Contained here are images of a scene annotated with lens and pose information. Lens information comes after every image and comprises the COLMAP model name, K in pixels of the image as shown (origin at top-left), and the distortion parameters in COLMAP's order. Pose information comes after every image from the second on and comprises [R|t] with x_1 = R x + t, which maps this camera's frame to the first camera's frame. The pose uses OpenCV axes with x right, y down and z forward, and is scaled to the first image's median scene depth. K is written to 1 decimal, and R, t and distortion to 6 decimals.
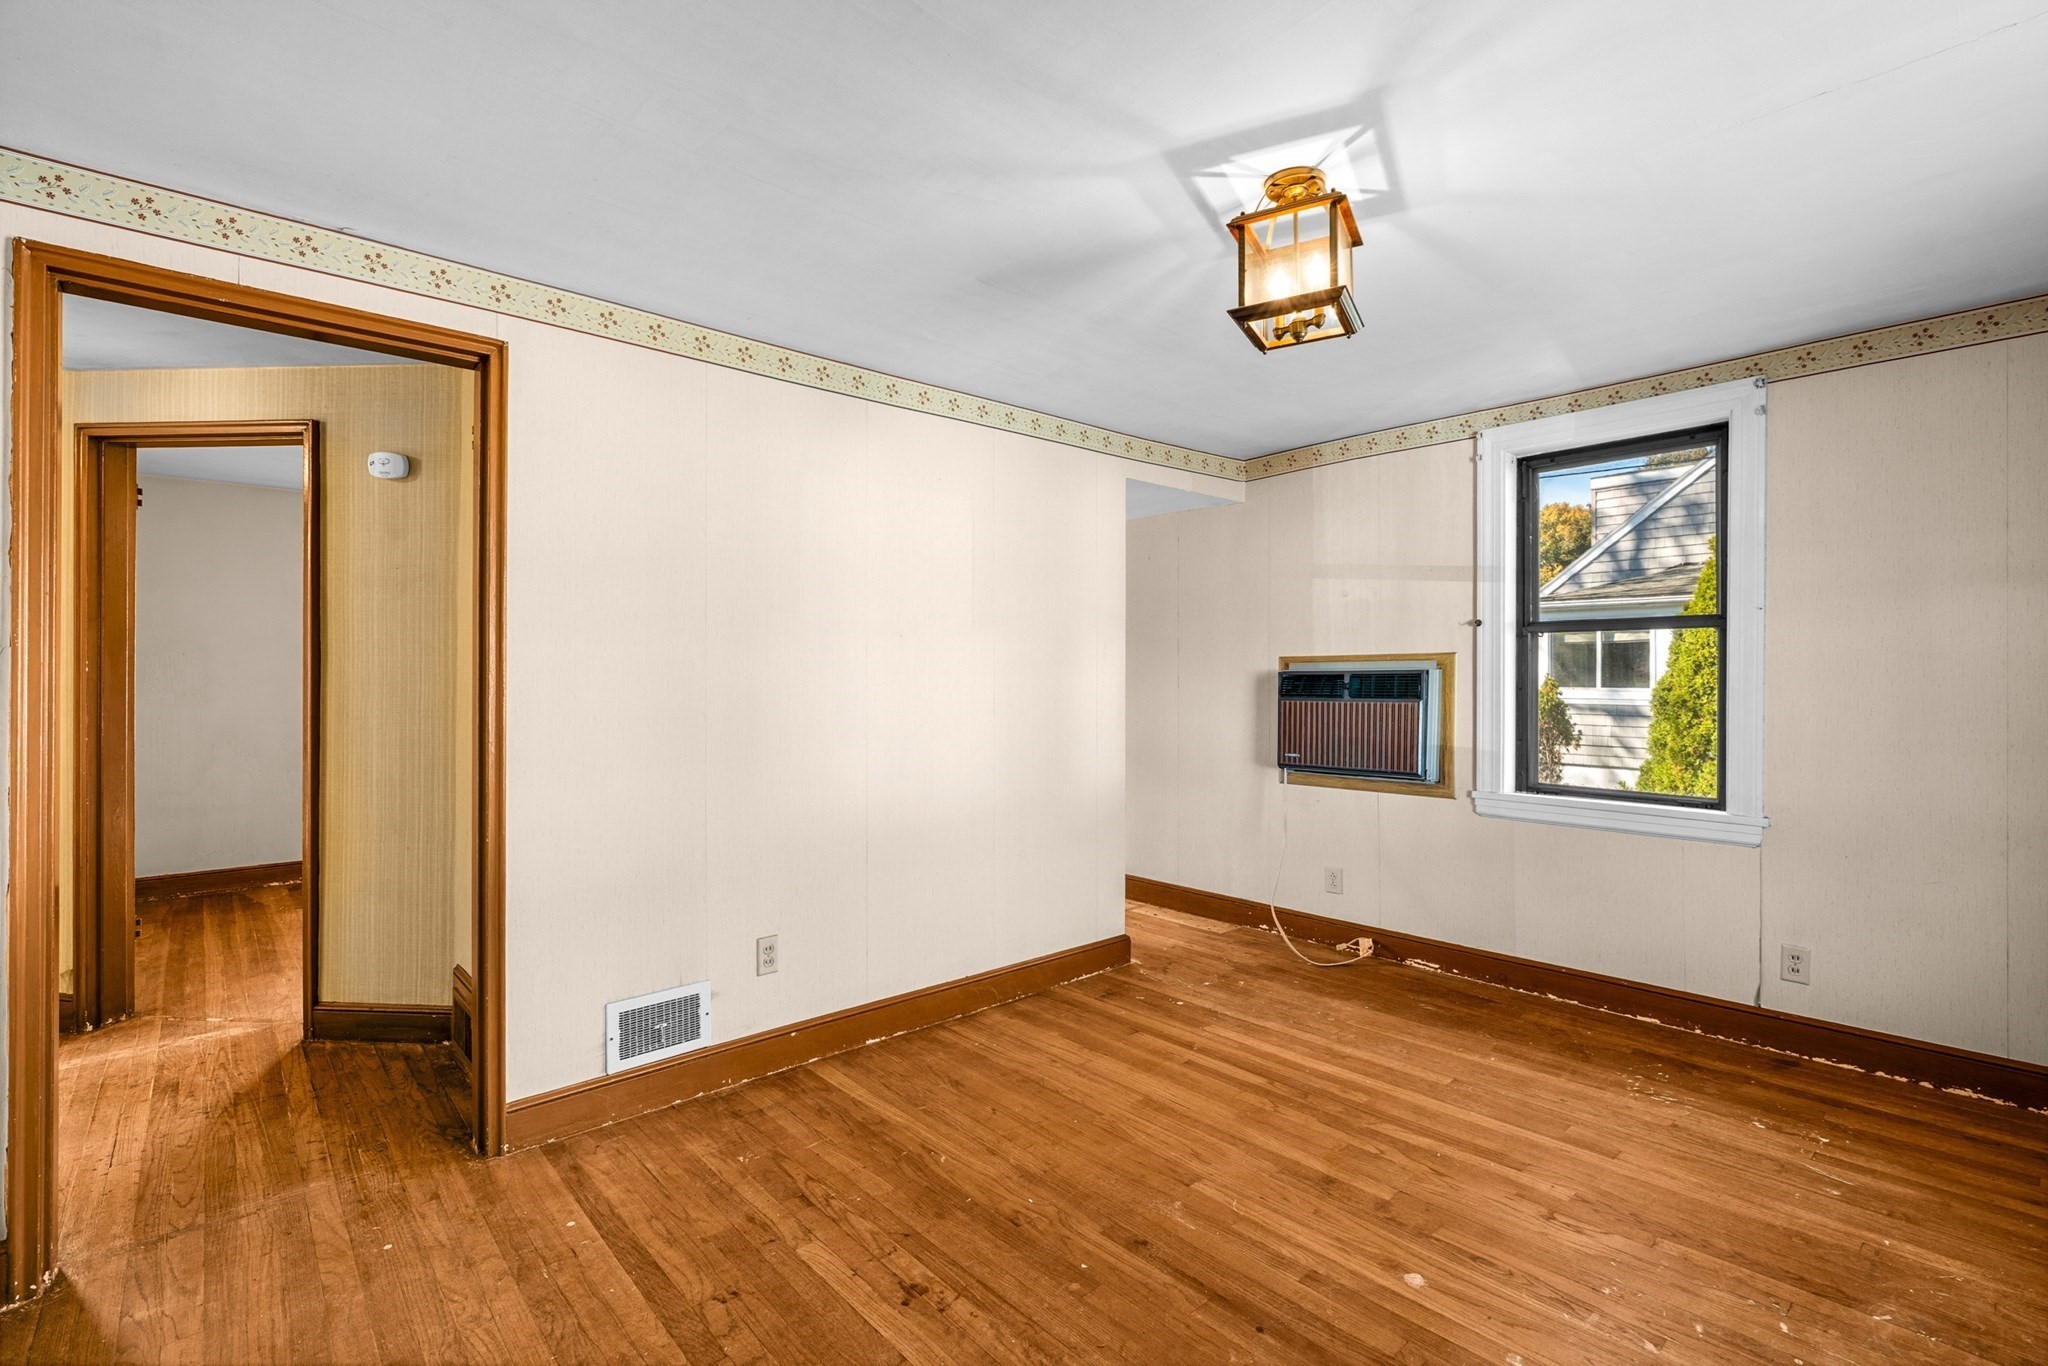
lens RADIAL K [[934.6, 0, 1025.3], [0, 934.6, 669.4], [0, 0, 1]] dist [-0.015428, 0.005946]
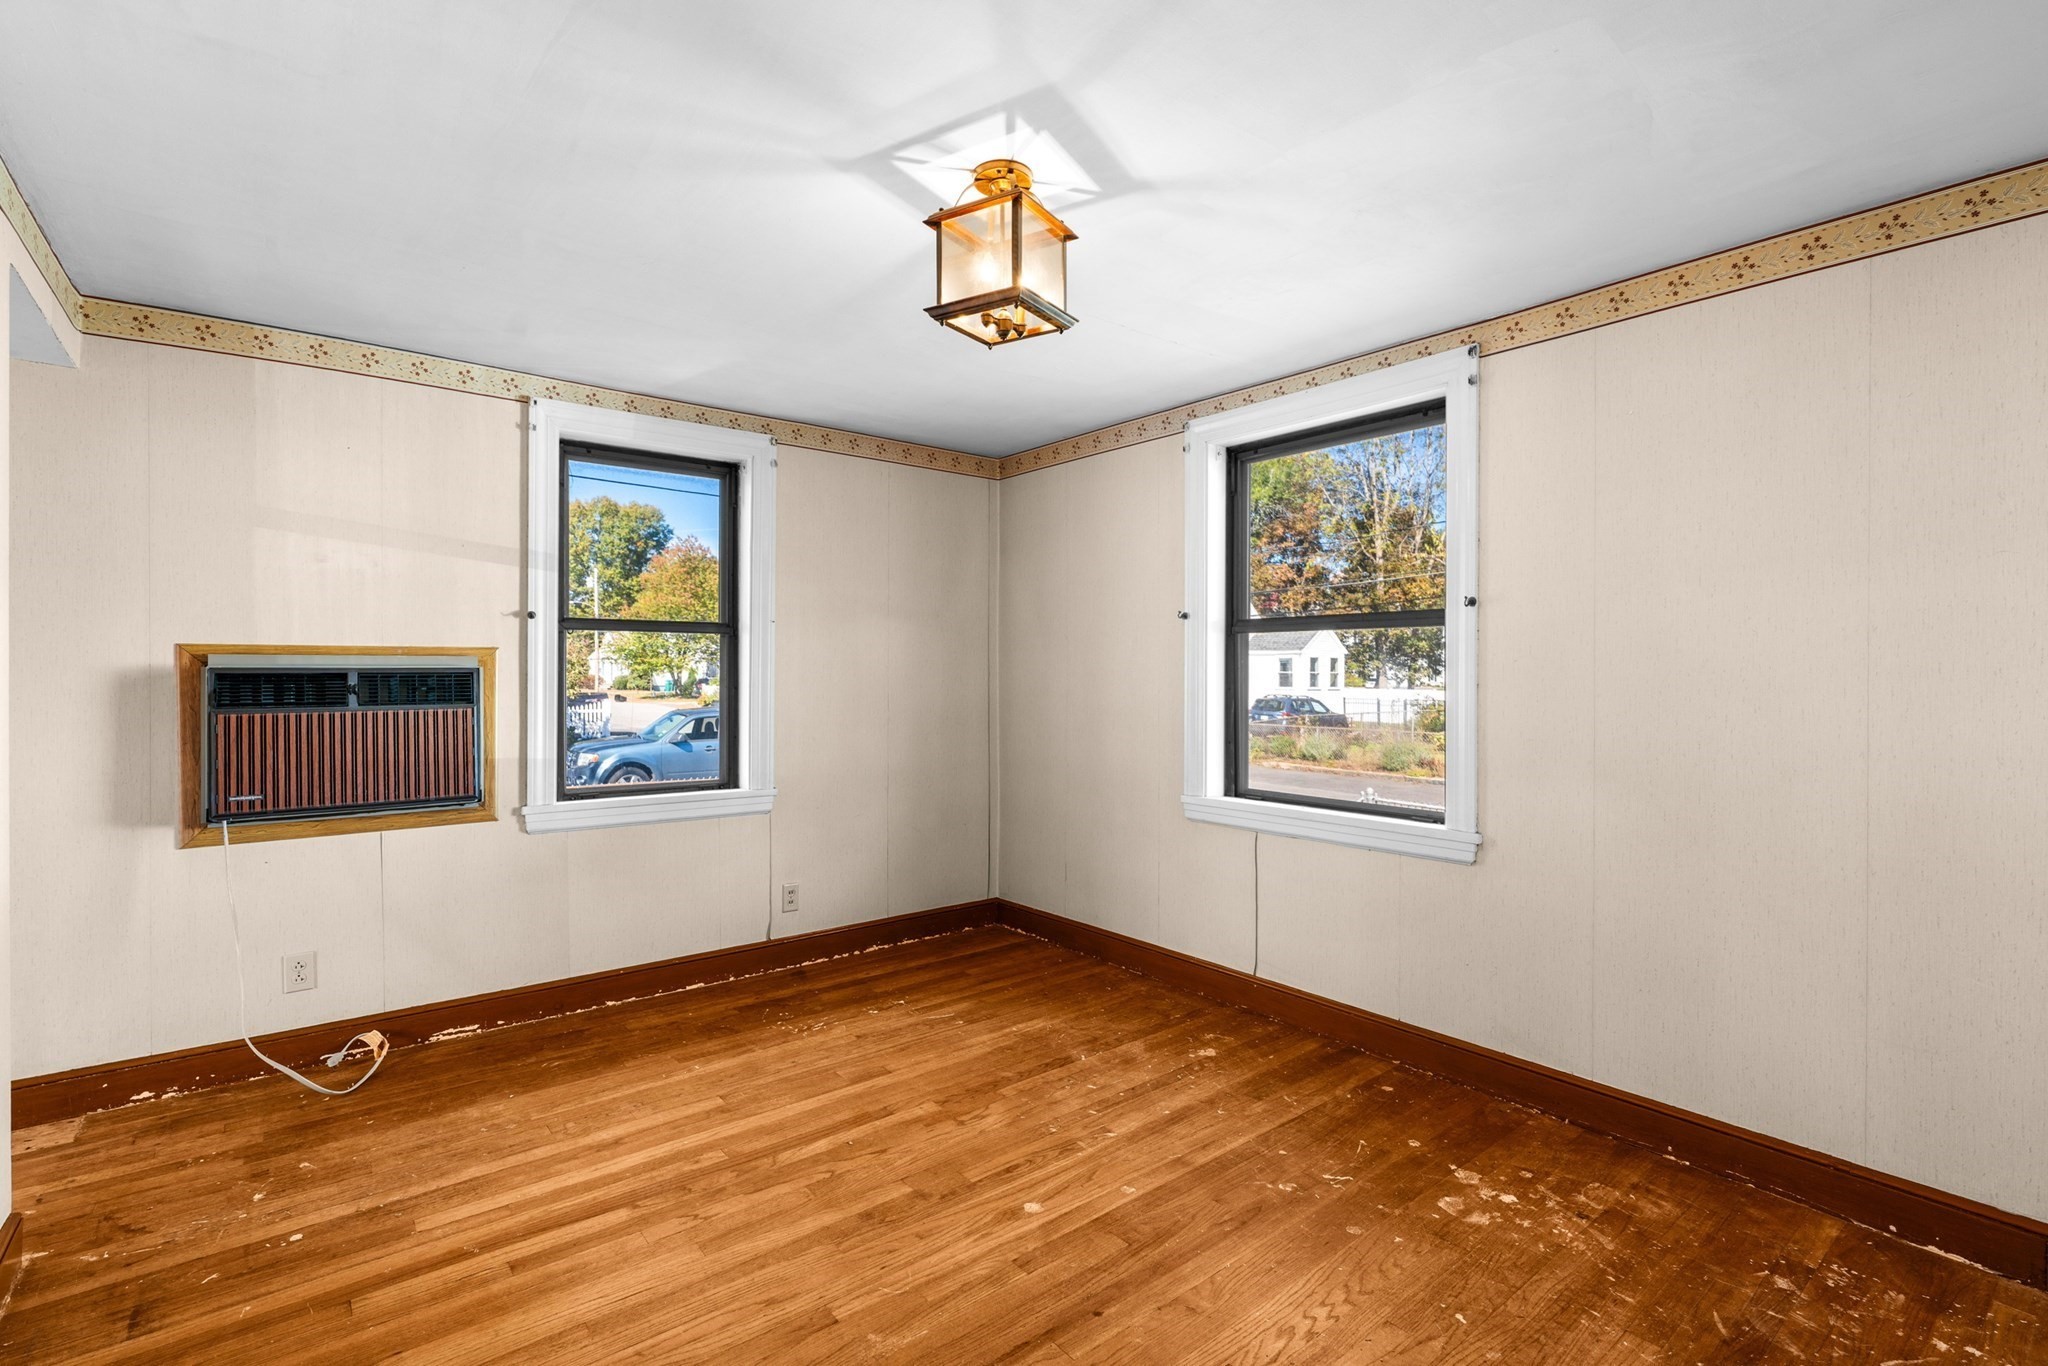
lens RADIAL K [[934.6, 0, 1025.3], [0, 934.6, 669.4], [0, 0, 1]] dist [-0.015428, 0.005946]
pose [[0.048016, 0.005899, 0.998829, -0.466101], [-0.007969, 0.999953, -0.005523, 0.003708], [-0.998815, -0.007695, 0.048061, 0.619612]]
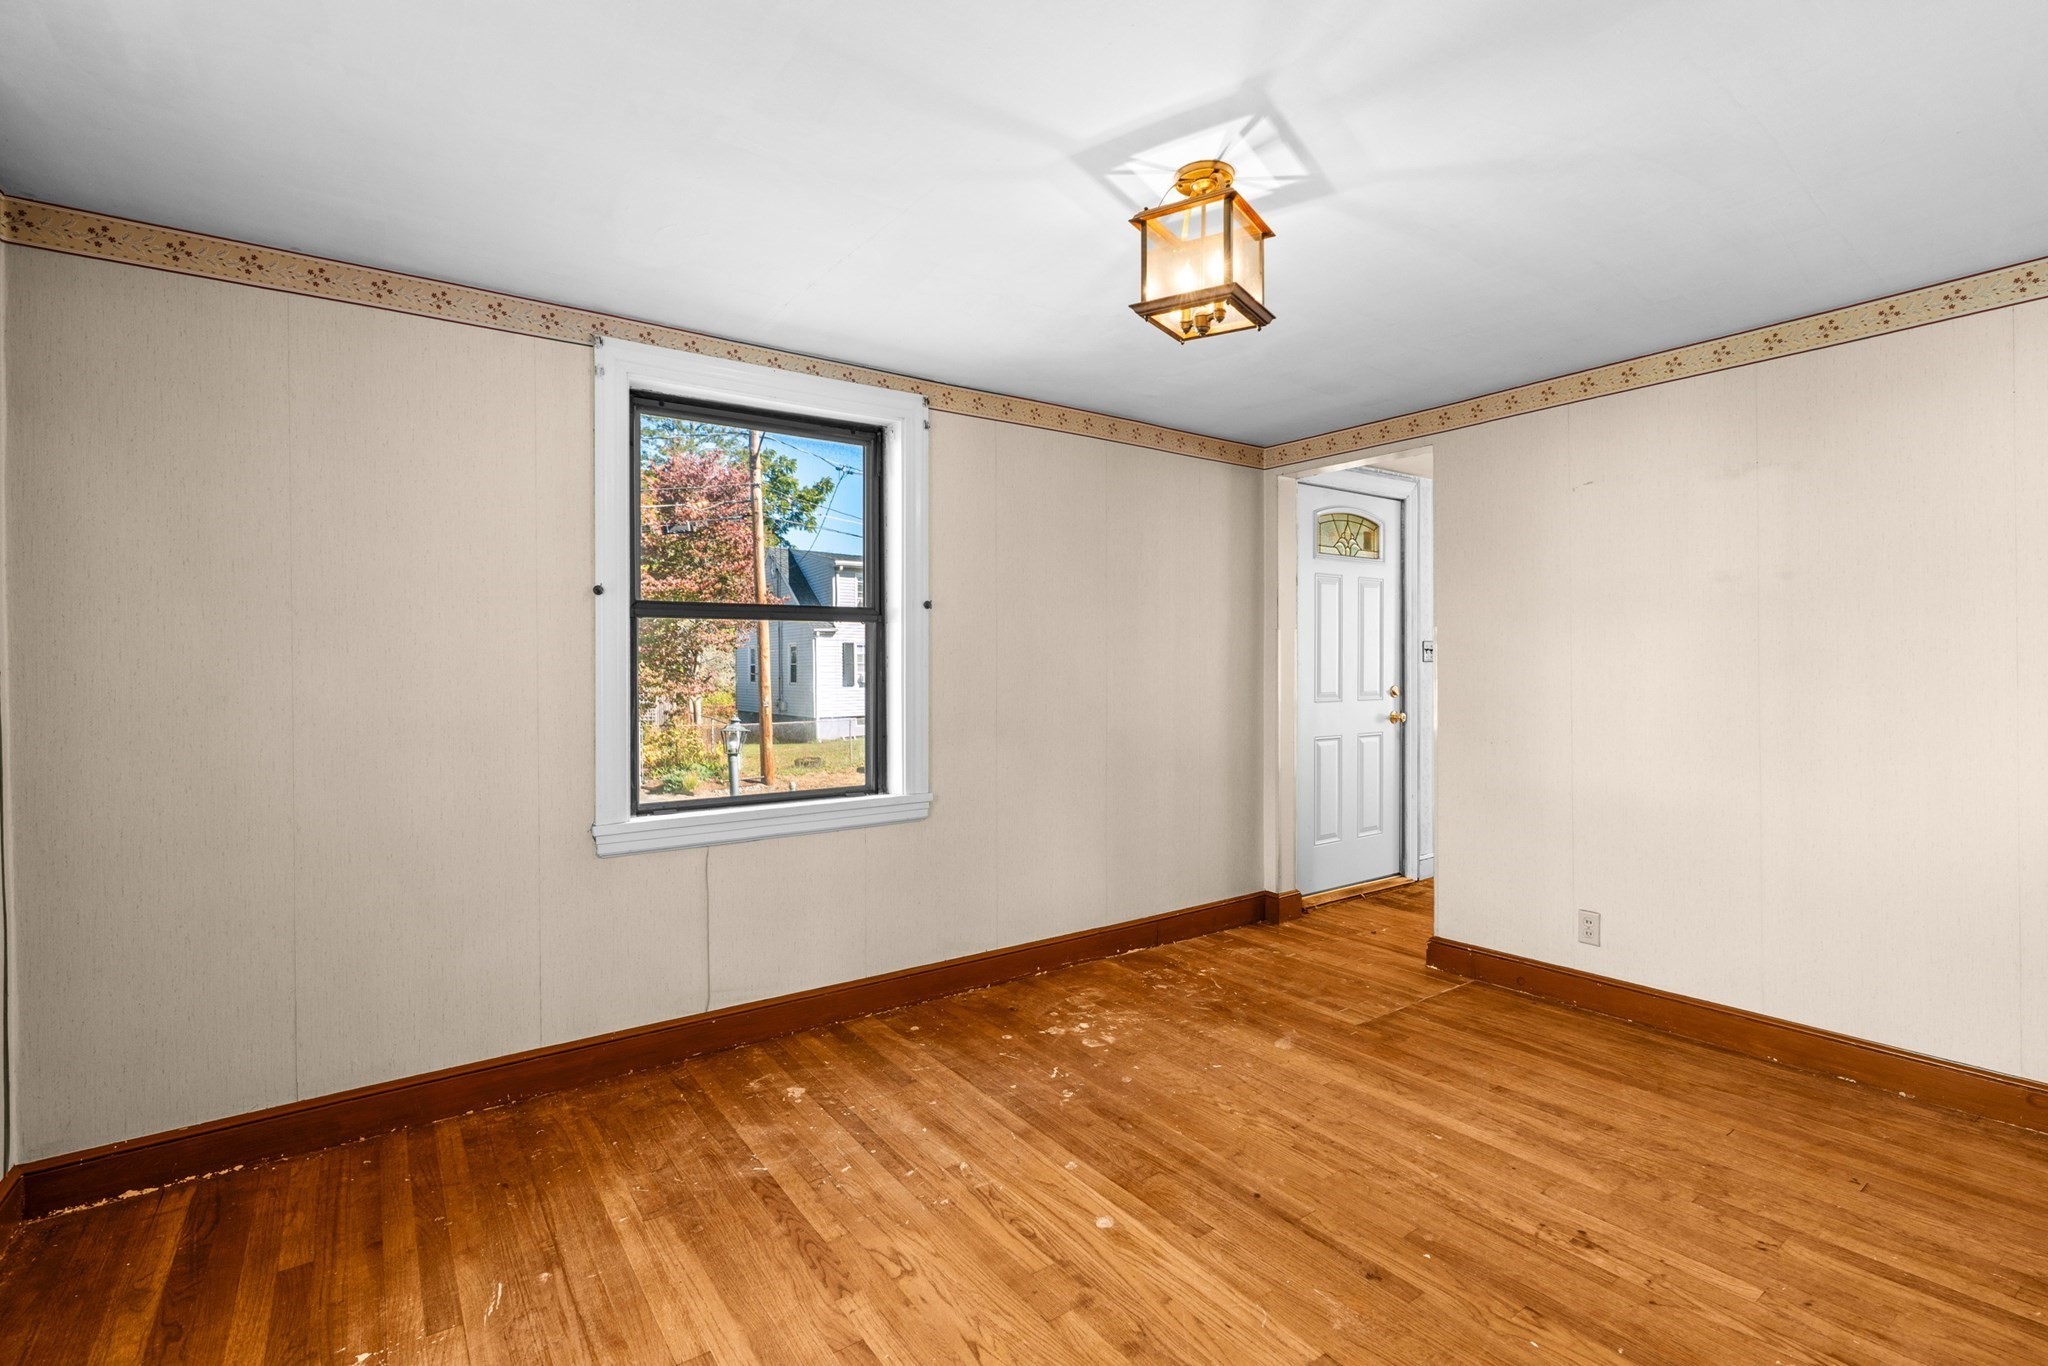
lens RADIAL K [[934.6, 0, 1025.3], [0, 934.6, 669.4], [0, 0, 1]] dist [-0.015428, 0.005946]
pose [[-0.994469, 0.007864, 0.104731, 0.253803], [0.008167, 0.999964, 0.002461, 0.005357], [-0.104708, 0.003303, -0.994498, 1.349206]]
